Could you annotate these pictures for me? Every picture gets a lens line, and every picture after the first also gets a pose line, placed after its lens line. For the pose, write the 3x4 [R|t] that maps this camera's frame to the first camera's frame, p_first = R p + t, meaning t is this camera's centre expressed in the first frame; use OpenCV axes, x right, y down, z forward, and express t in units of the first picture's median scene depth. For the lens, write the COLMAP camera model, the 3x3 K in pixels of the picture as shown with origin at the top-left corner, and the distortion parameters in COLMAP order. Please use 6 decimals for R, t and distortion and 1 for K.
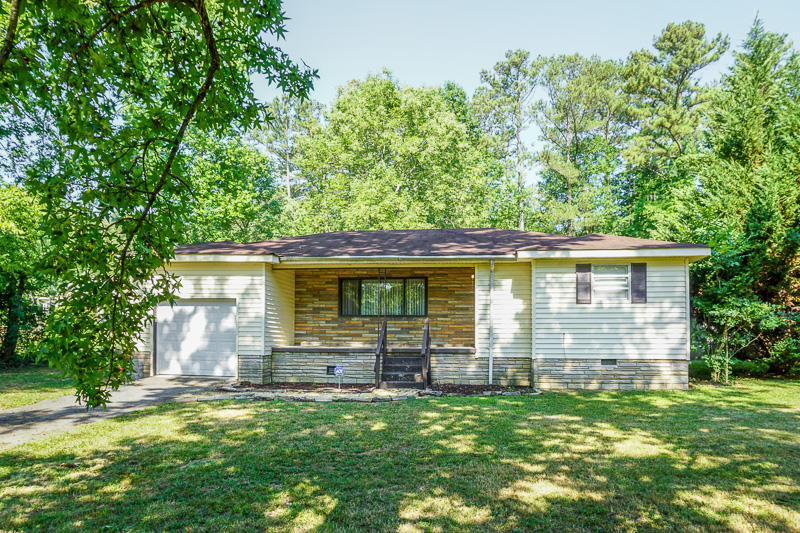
lens RADIAL K [[545.1, 0, 419.5], [0, 545.1, 265.7], [0, 0, 1]] dist [-0.024460, 0.035241]
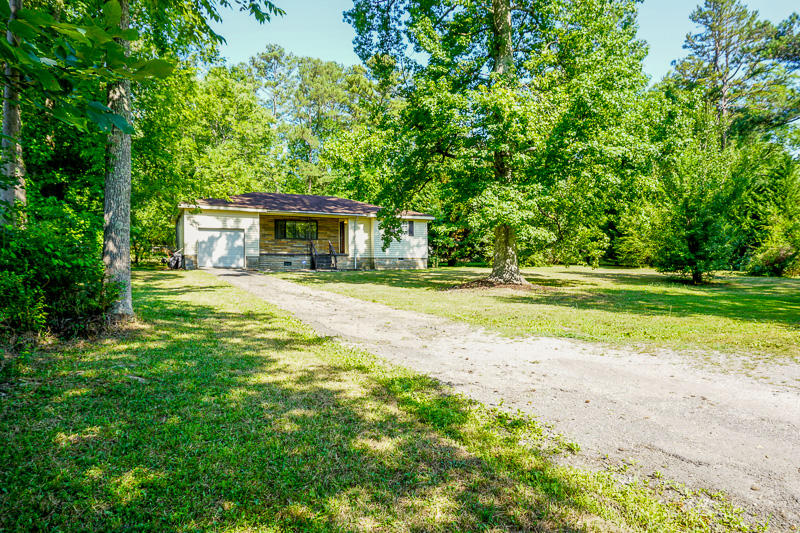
lens RADIAL K [[545.1, 0, 419.5], [0, 545.1, 265.7], [0, 0, 1]] dist [-0.024460, 0.035241]
pose [[0.773608, -0.014605, 0.633497, -1.094424], [-0.088362, 0.987480, 0.130671, -0.124361], [-0.627474, -0.157065, 0.762632, -0.914446]]
